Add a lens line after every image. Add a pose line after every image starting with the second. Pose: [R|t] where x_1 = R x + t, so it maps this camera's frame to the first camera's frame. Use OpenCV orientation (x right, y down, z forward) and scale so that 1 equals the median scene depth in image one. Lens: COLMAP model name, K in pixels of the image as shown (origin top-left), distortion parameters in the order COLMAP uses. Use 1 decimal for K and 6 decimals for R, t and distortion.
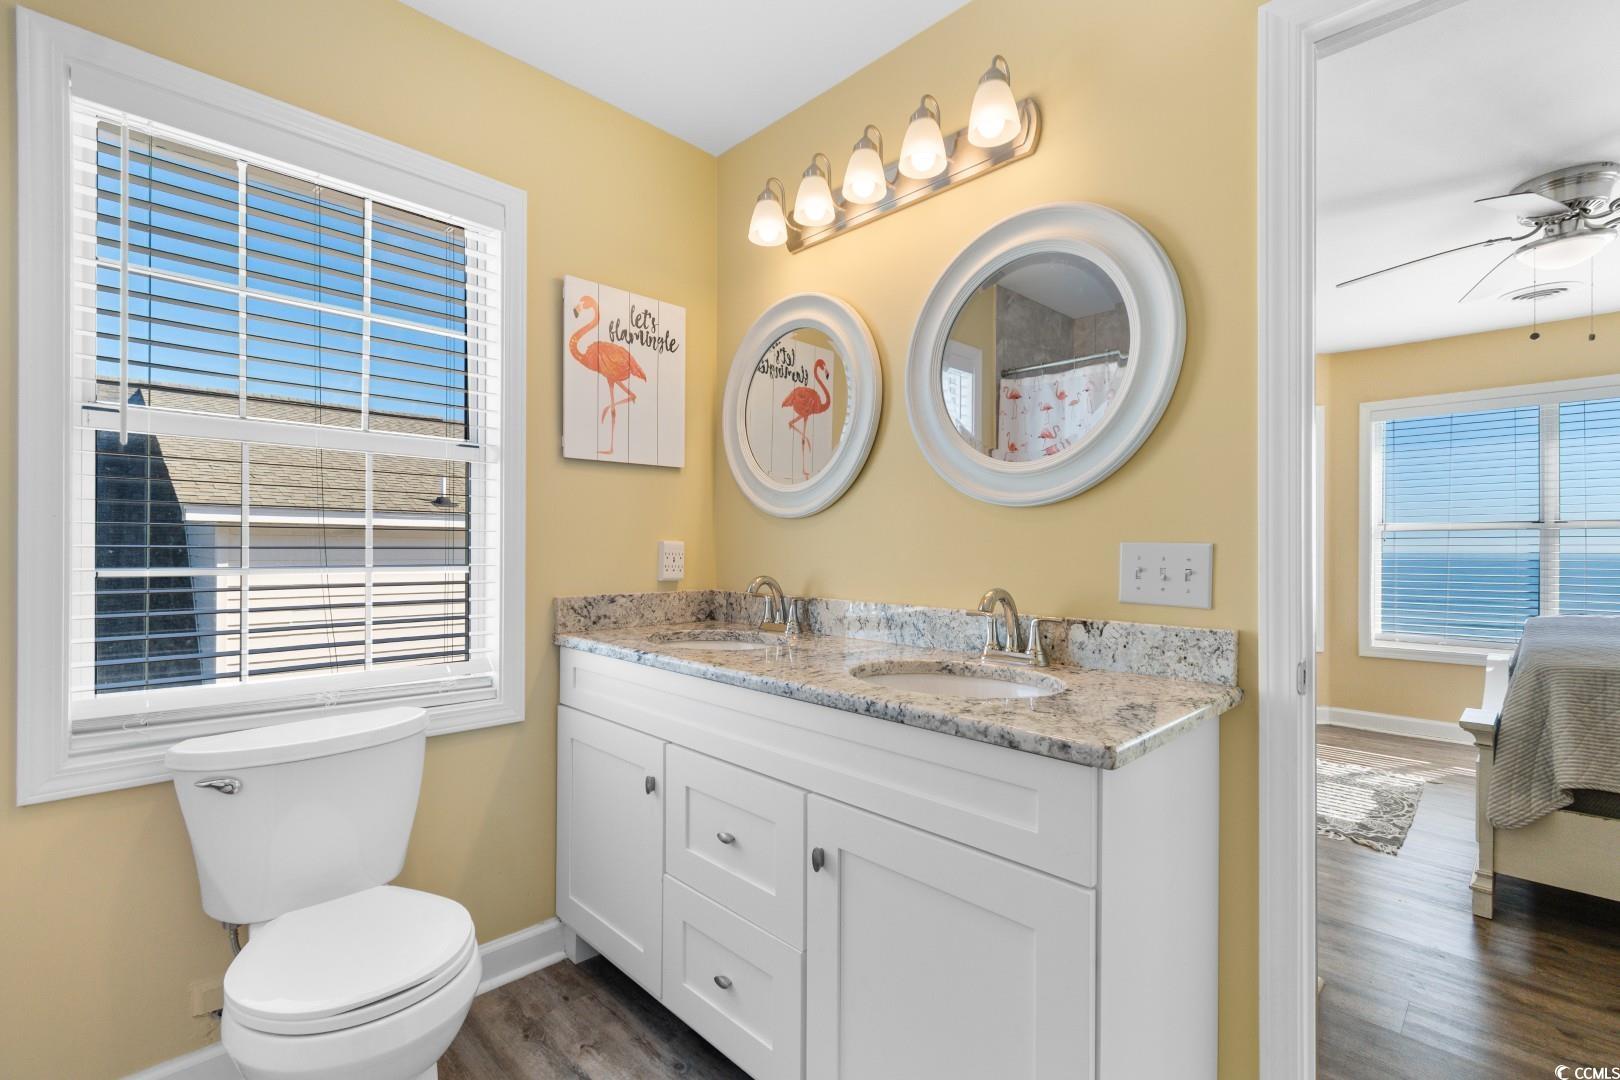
lens RADIAL K [[725.2, 0, 812.2], [0, 725.2, 543.0], [0, 0, 1]] dist [0.004683, -0.002227]
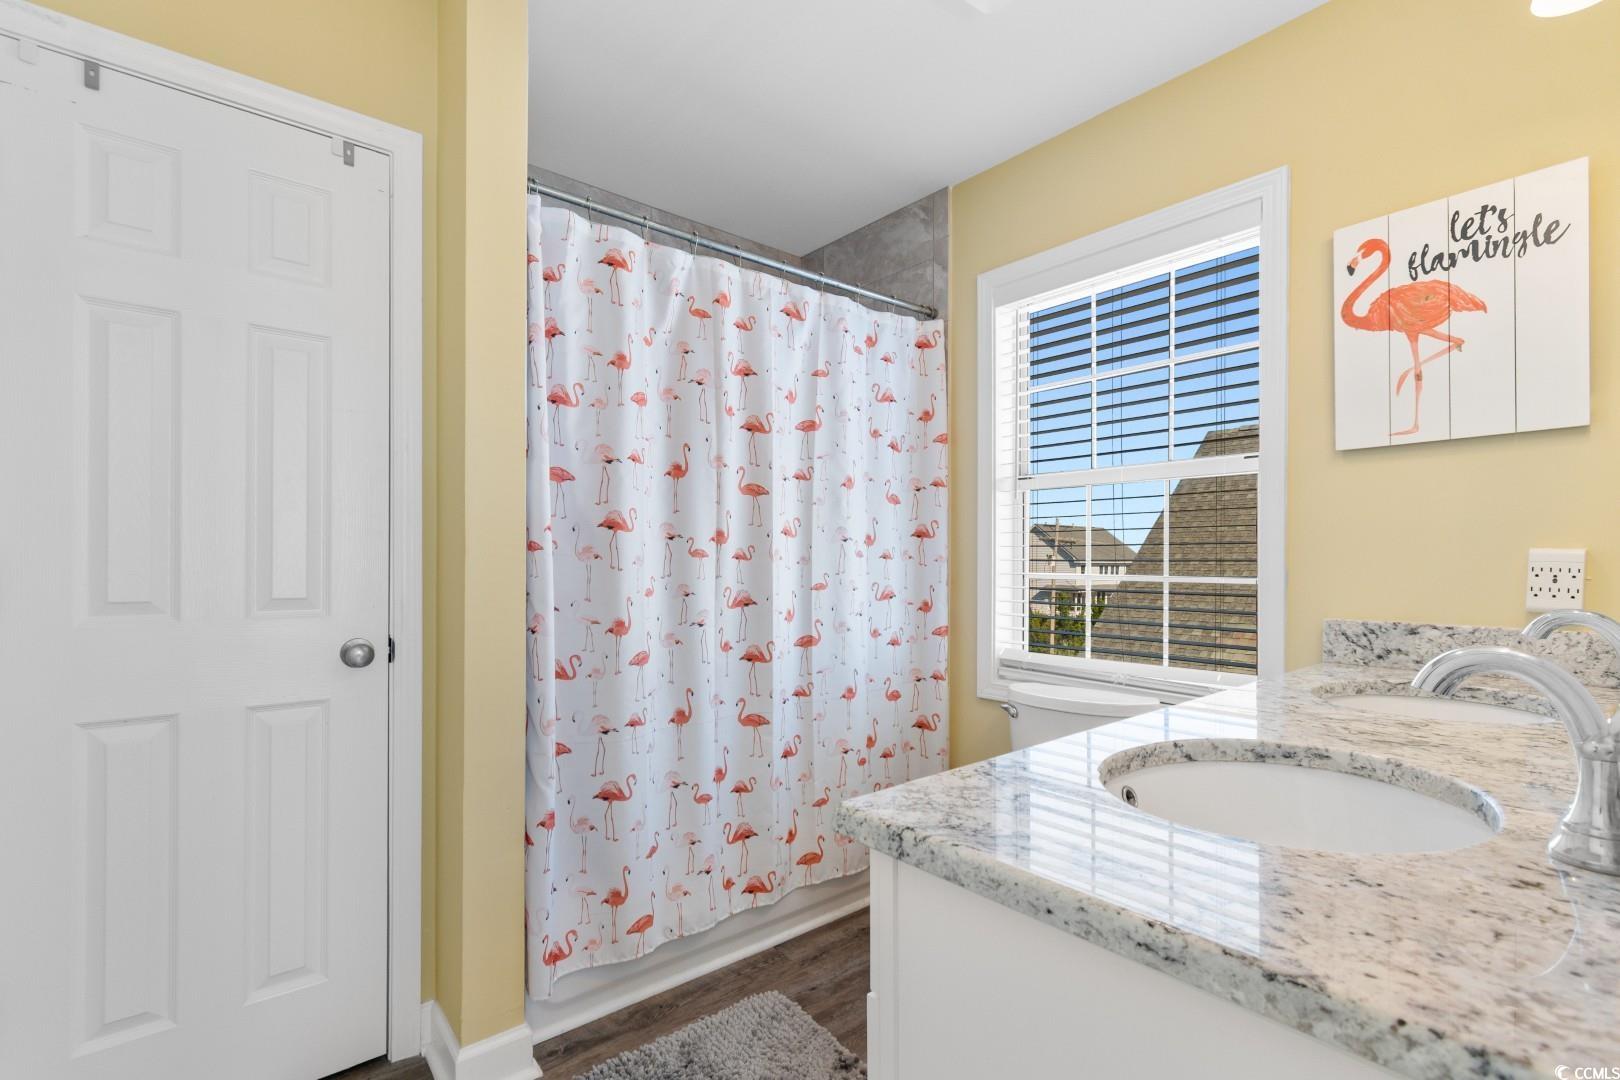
lens RADIAL K [[725.2, 0, 799.7], [0, 725.2, 554.2], [0, 0, 1]] dist [0.004683, -0.002227]
pose [[-0.100740, -0.013792, -0.994817, 0.516304], [0.003468, 0.999893, -0.014214, 0.009139], [0.994907, -0.004882, -0.100682, 0.449687]]
